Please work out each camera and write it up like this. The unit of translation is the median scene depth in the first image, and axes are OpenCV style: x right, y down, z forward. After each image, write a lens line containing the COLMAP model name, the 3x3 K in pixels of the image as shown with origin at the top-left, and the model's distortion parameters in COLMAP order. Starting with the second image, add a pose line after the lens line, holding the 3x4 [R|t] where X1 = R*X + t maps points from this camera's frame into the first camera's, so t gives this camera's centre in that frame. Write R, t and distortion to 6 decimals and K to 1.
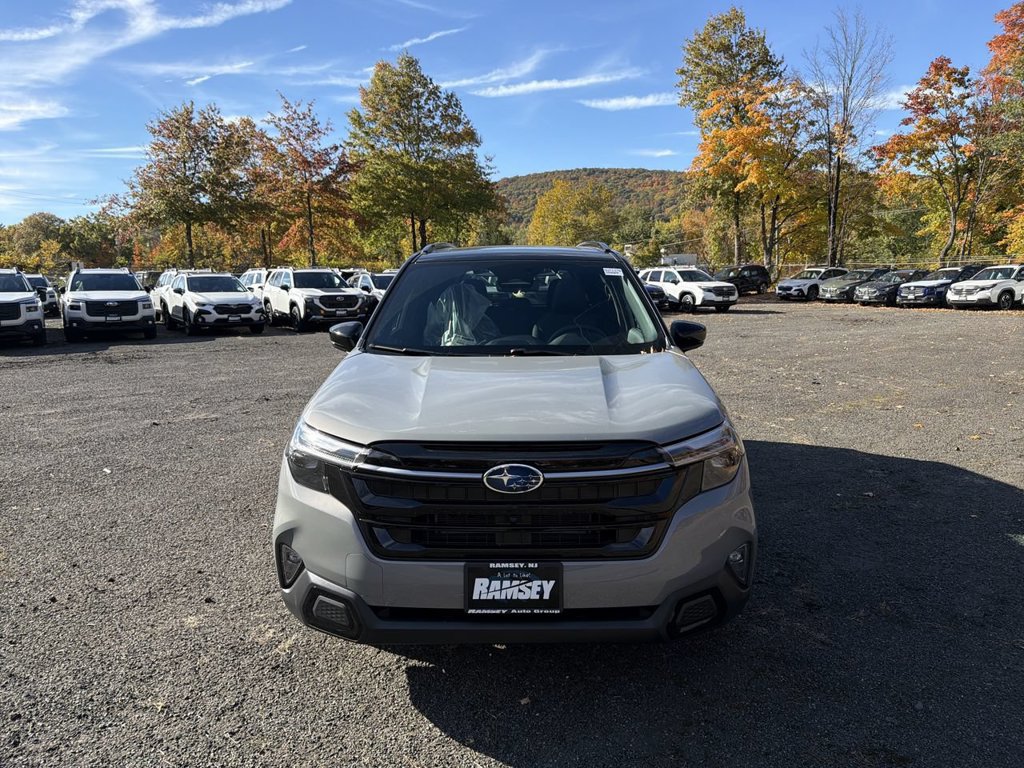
lens RADIAL K [[714.5, 0, 512.0], [0, 714.5, 384.0], [0, 0, 1]] dist [0.109588, -0.145529]
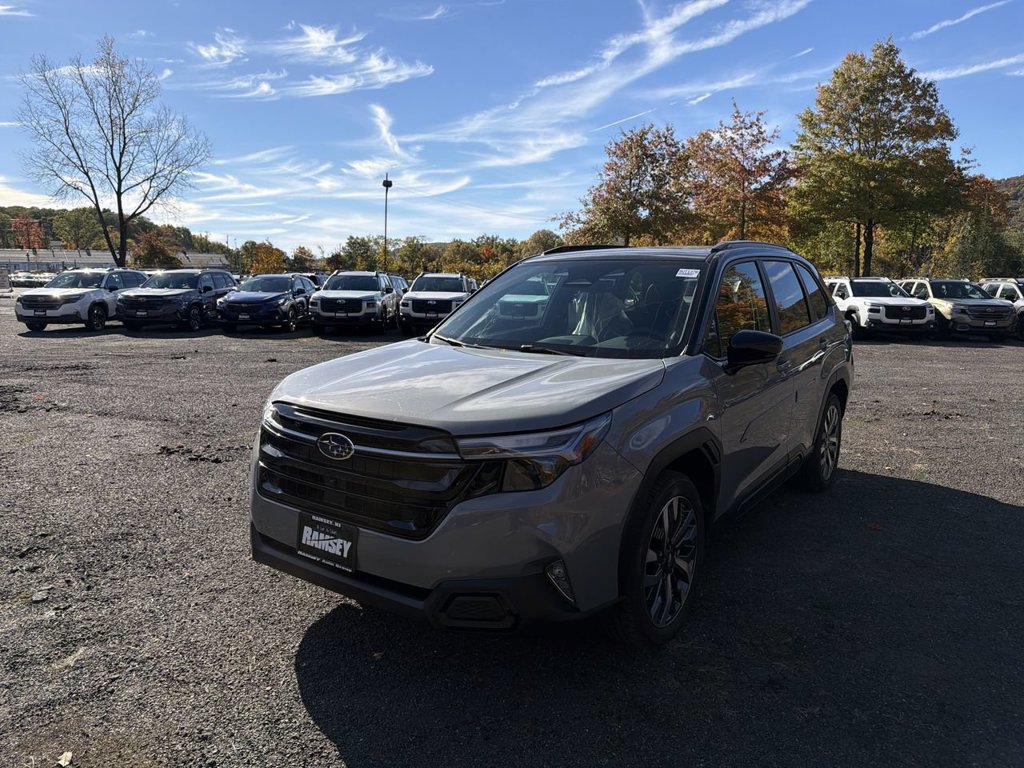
lens RADIAL K [[723.6, 0, 512.9], [0, 723.6, 390.9], [0, 0, 1]] dist [0.053562, -0.061773]
pose [[0.819334, 0.105209, -0.563581, 0.057368], [-0.108589, 0.993702, 0.027637, -0.001038], [0.562939, 0.038555, 0.825599, 0.013921]]
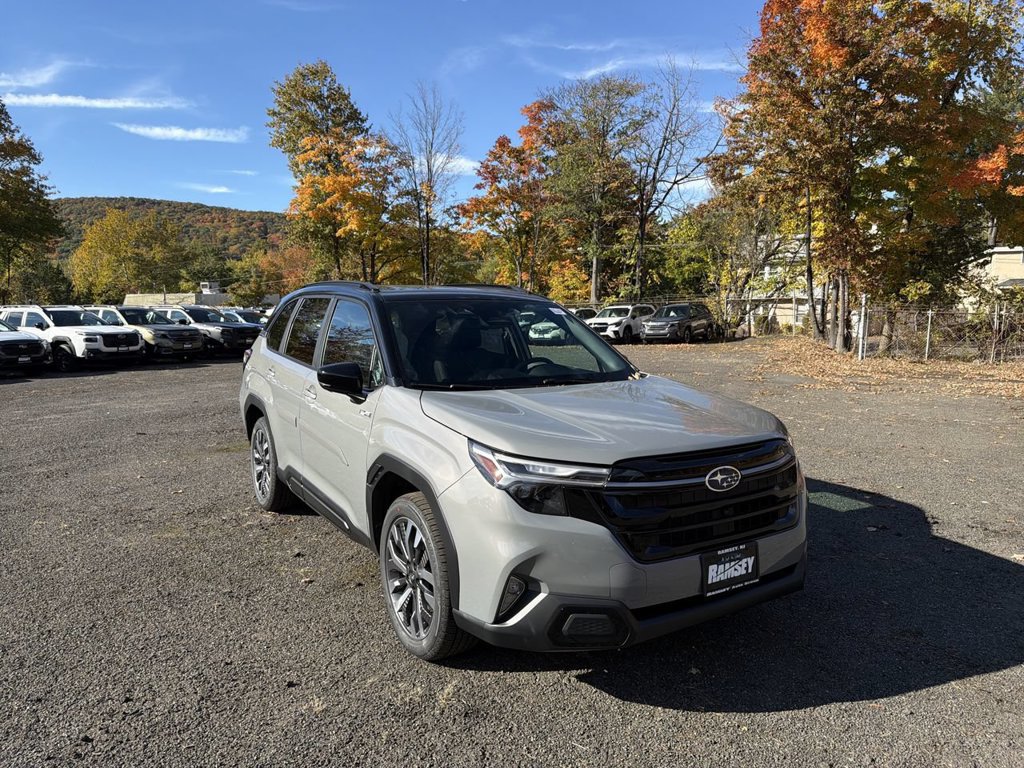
lens RADIAL K [[723.6, 0, 512.9], [0, 723.6, 390.9], [0, 0, 1]] dist [0.053562, -0.061773]
pose [[0.839058, -0.055436, 0.541210, -0.063436], [0.081204, 0.996413, -0.023830, -0.001046], [-0.537947, 0.063943, 0.840550, 0.009650]]
